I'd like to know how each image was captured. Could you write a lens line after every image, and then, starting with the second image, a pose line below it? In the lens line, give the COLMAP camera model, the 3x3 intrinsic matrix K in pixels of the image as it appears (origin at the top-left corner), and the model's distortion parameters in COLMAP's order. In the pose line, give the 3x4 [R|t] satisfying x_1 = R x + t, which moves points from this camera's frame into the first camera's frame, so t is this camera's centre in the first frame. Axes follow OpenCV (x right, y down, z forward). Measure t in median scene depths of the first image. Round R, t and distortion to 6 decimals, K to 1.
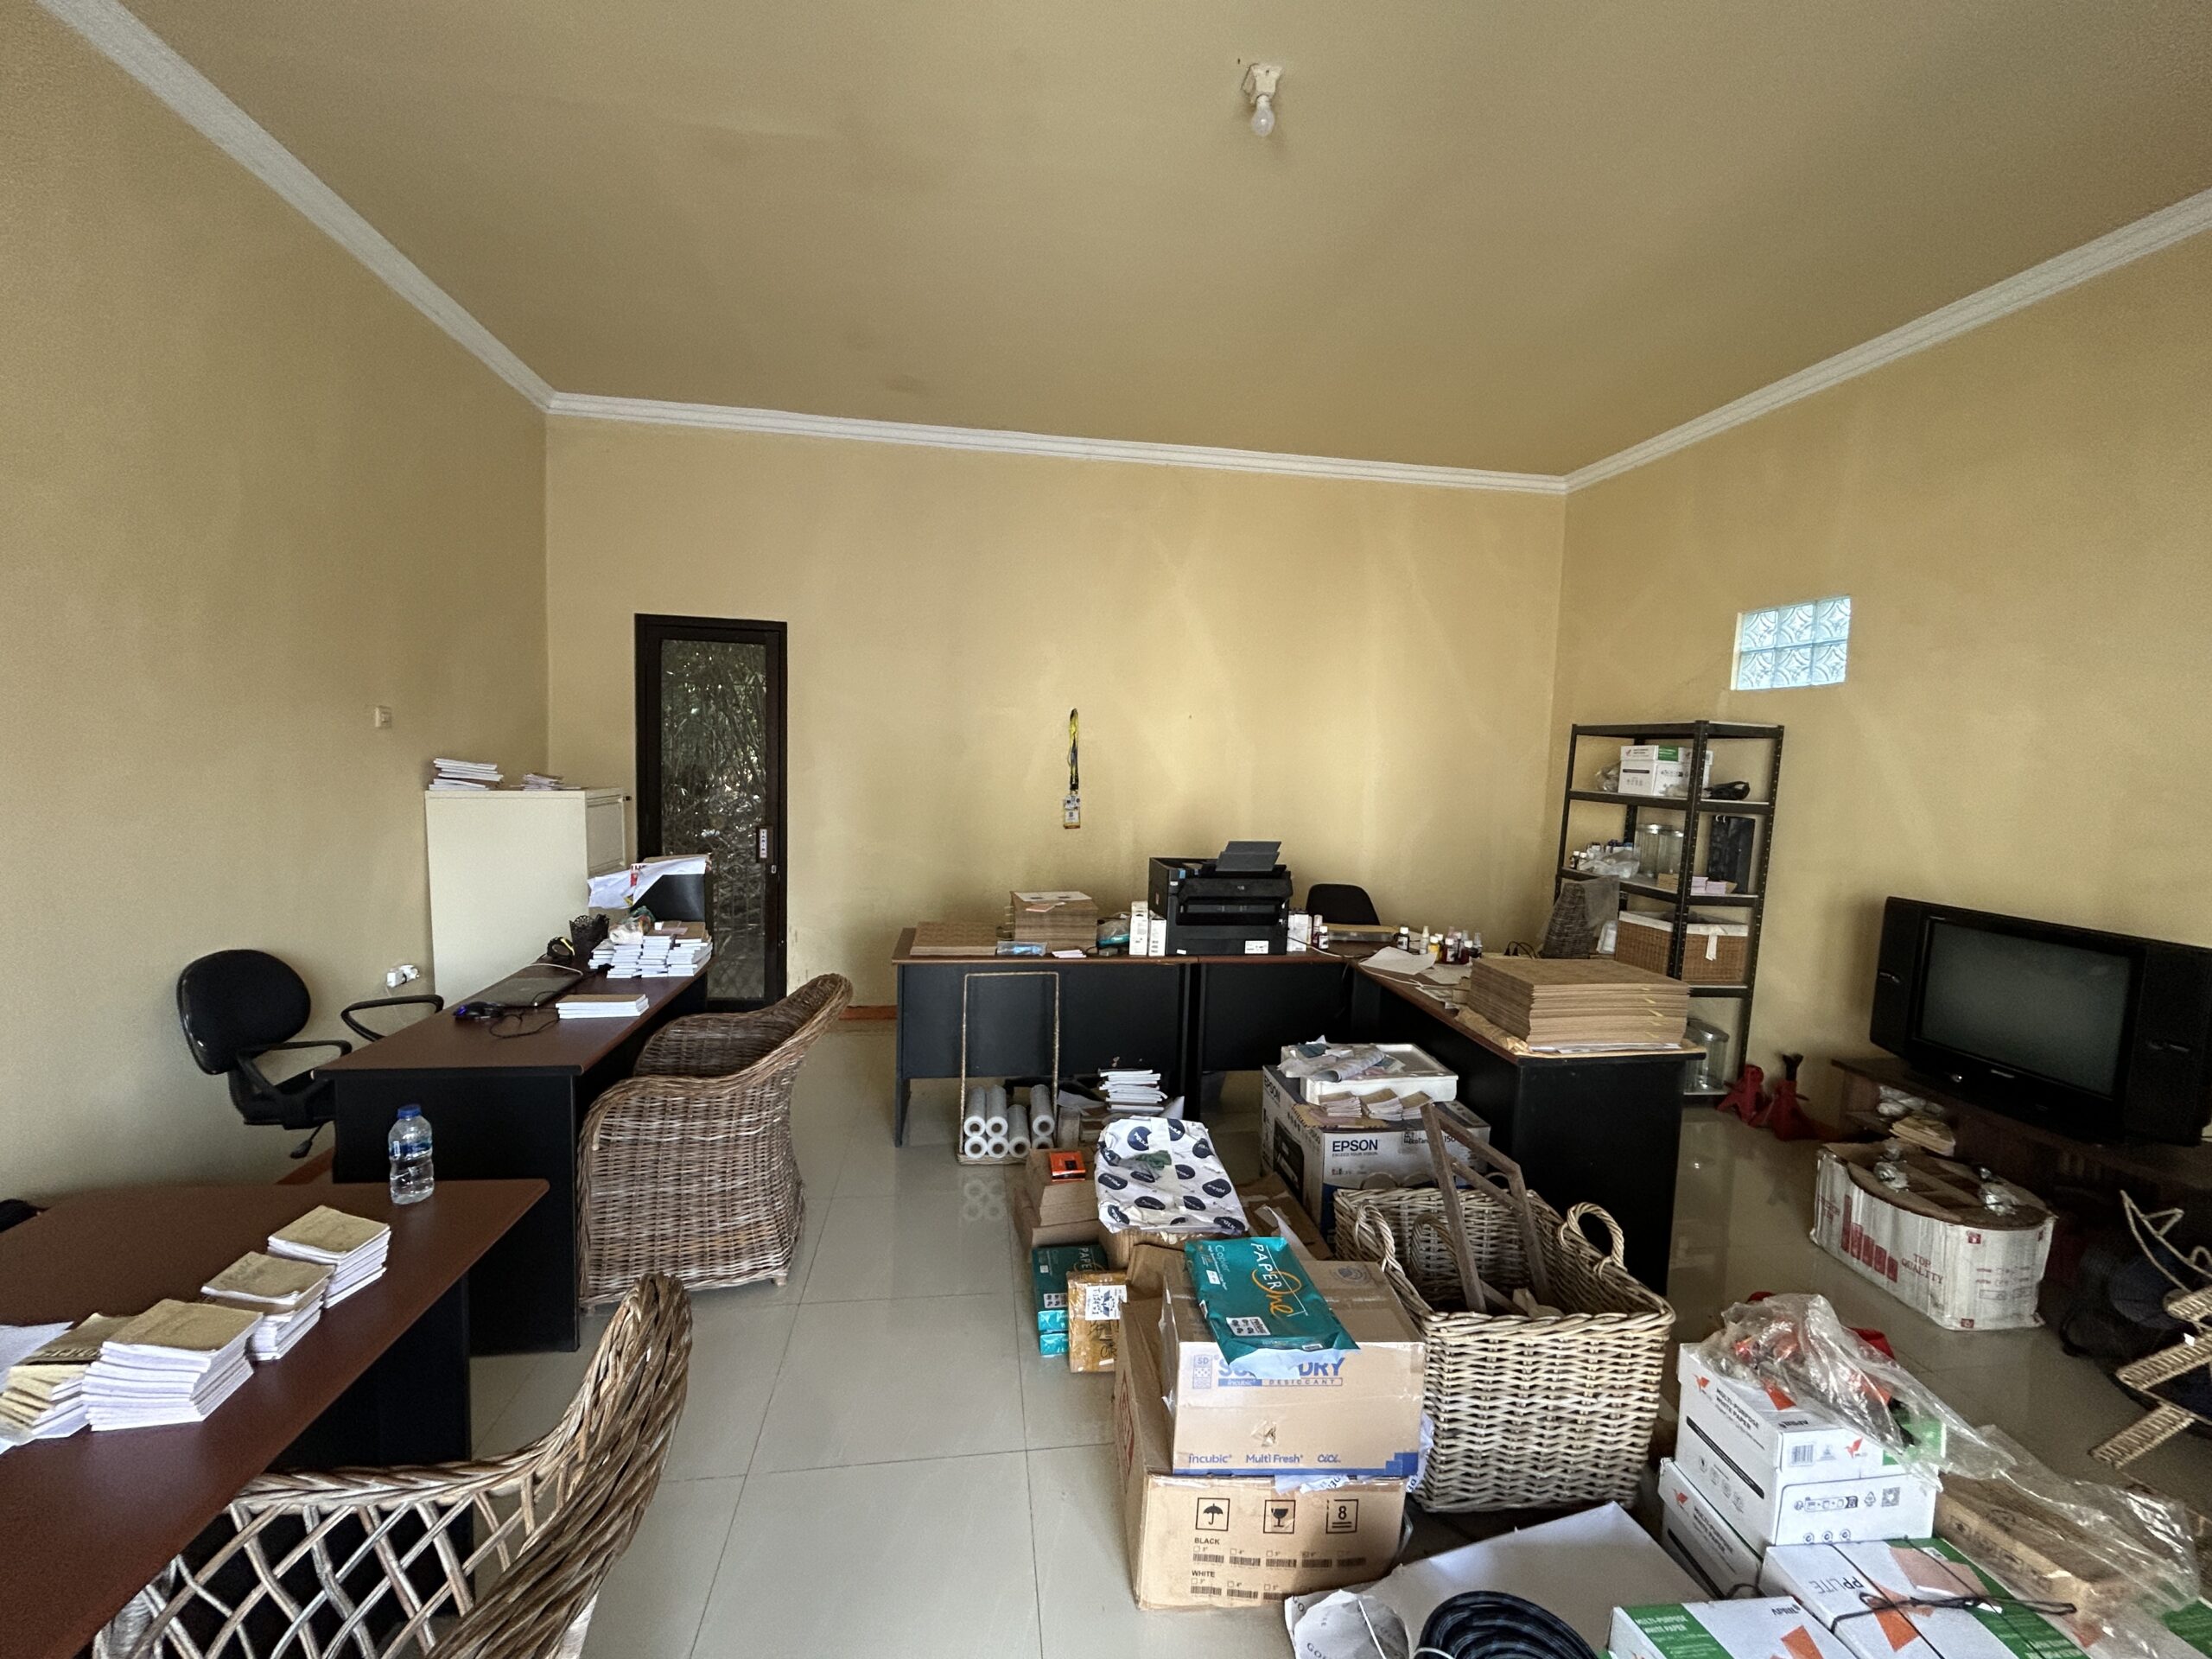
lens RADIAL K [[901.5, 0, 1101.8], [0, 901.5, 828.0], [0, 0, 1]] dist [0.002892, -0.000101]
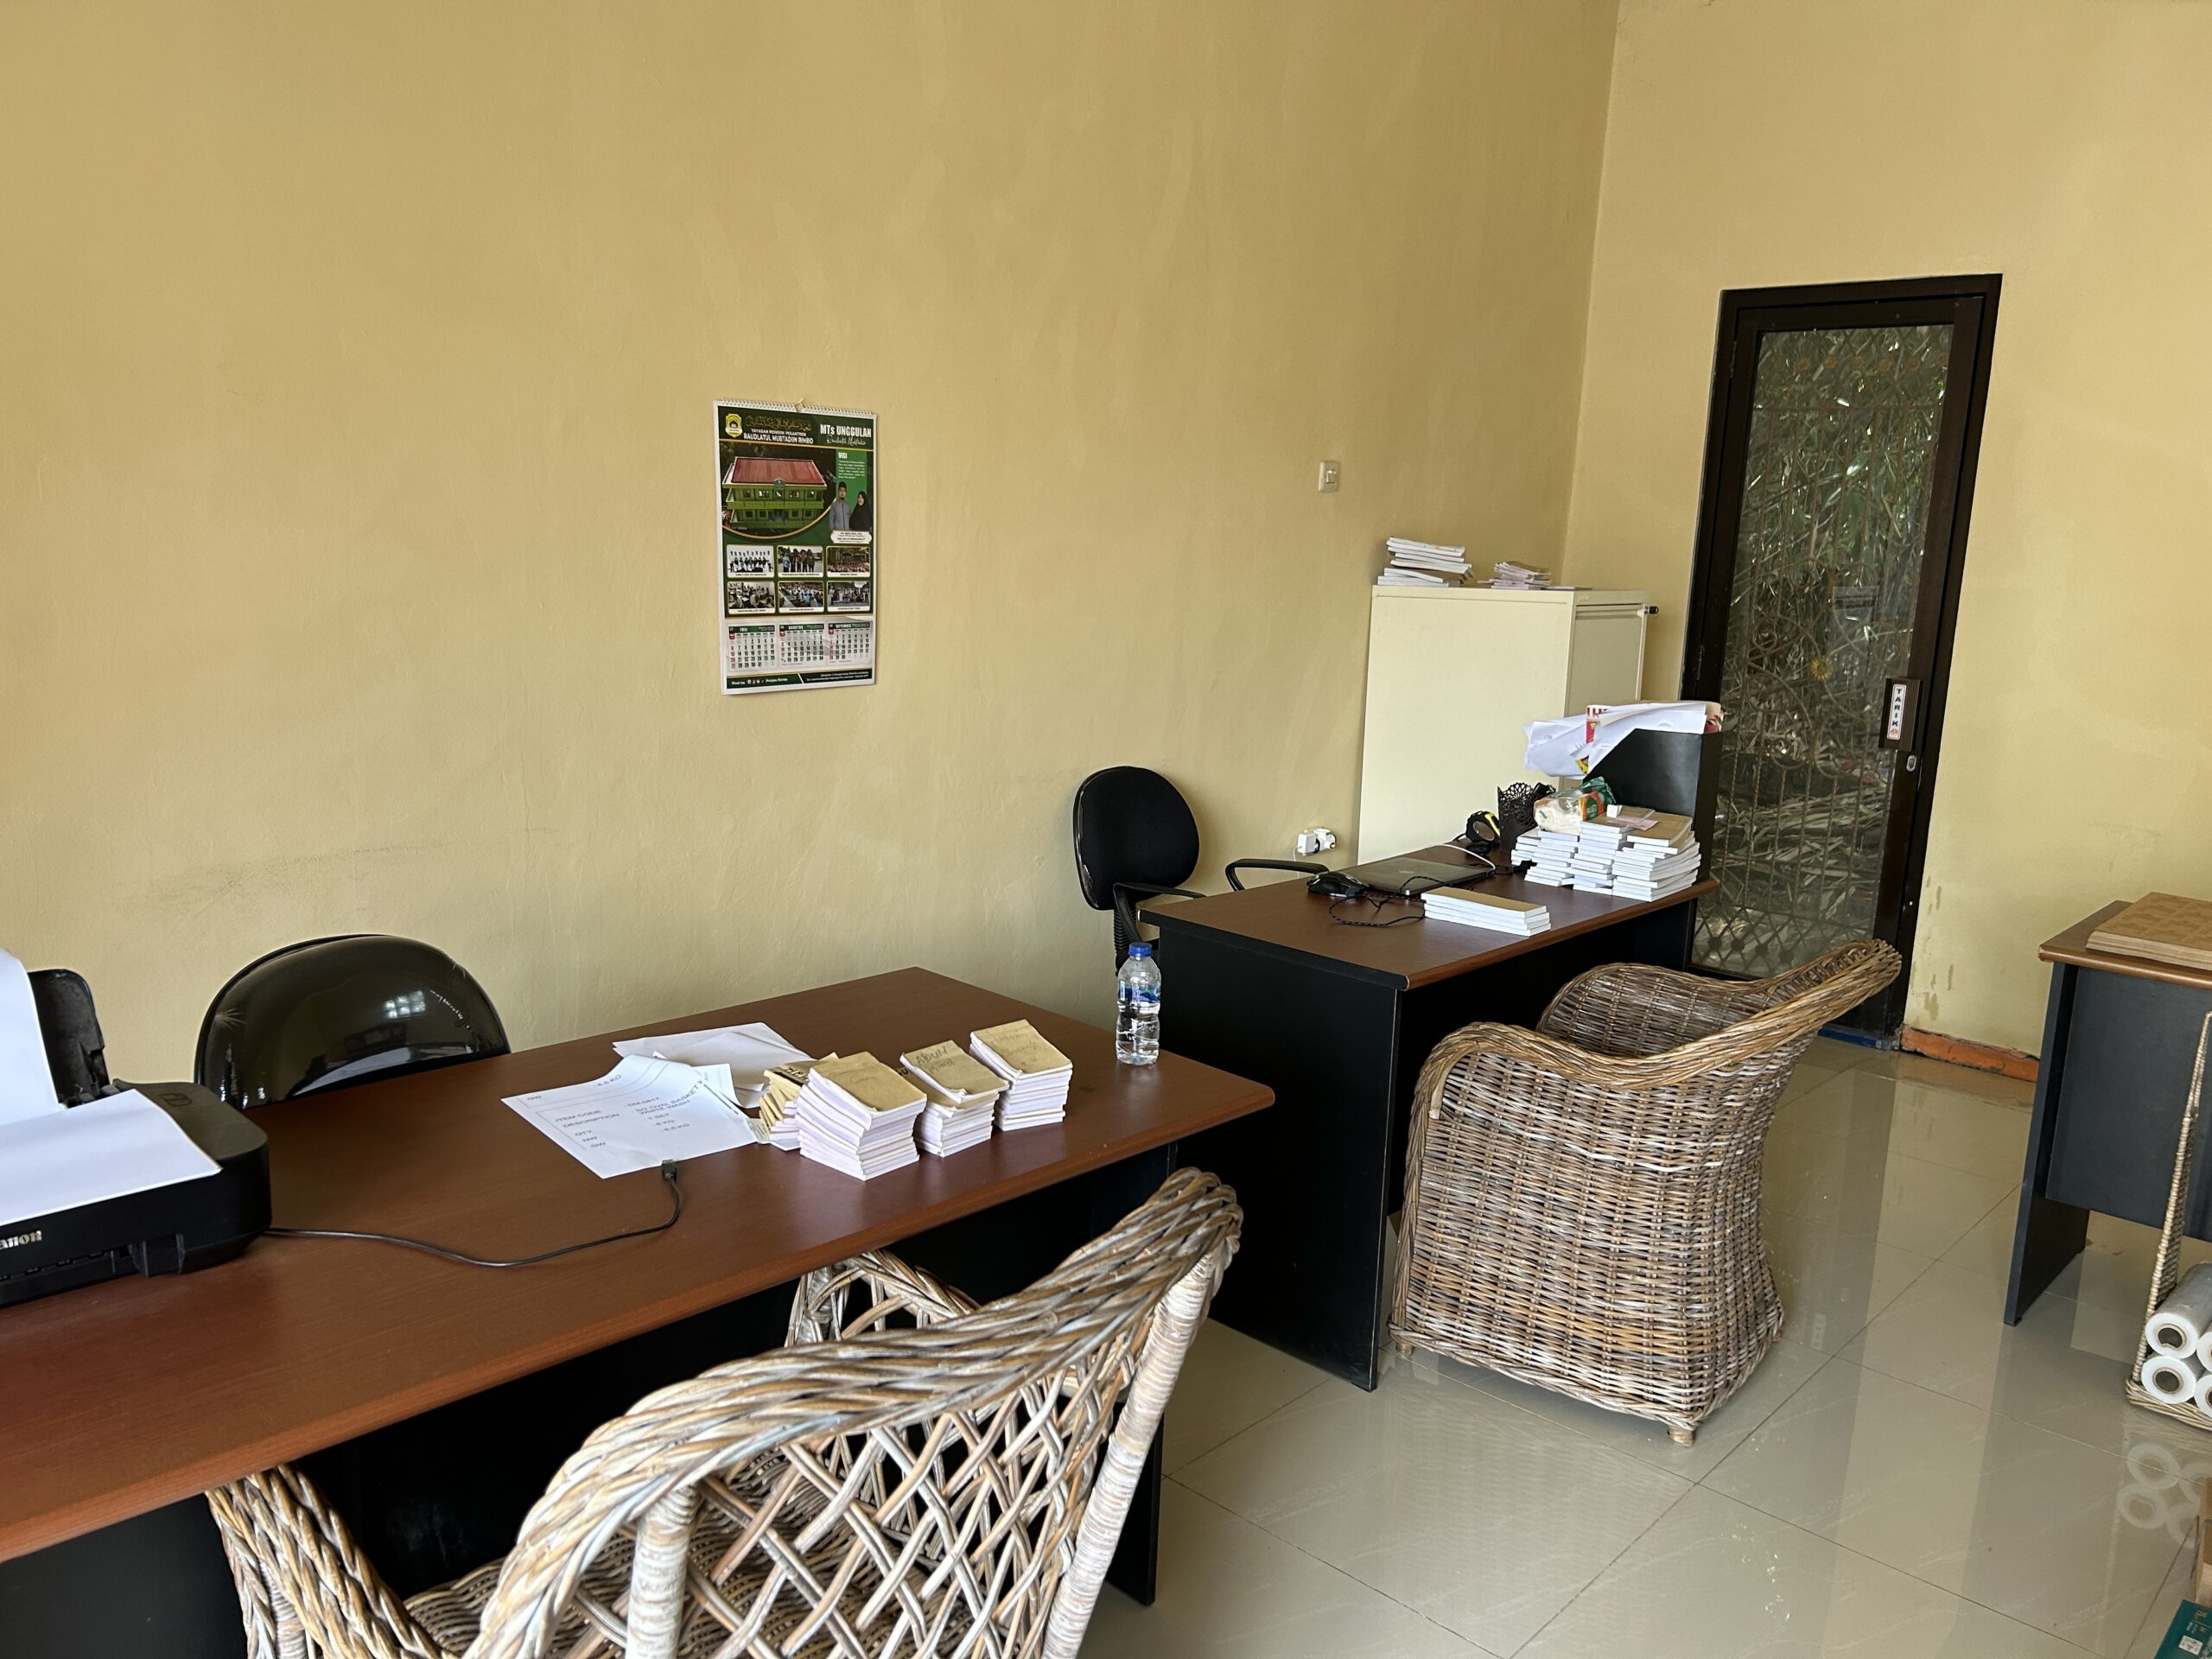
lens RADIAL K [[1666.1, 0, 1102.2], [0, 1666.1, 831.2], [0, 0, 1]] dist [0.062883, -0.068066]
pose [[0.626132, 0.135449, -0.767862, 0.184371], [-0.084132, 0.990783, 0.106168, 0.039182], [0.775165, -0.001873, 0.631756, 0.041617]]
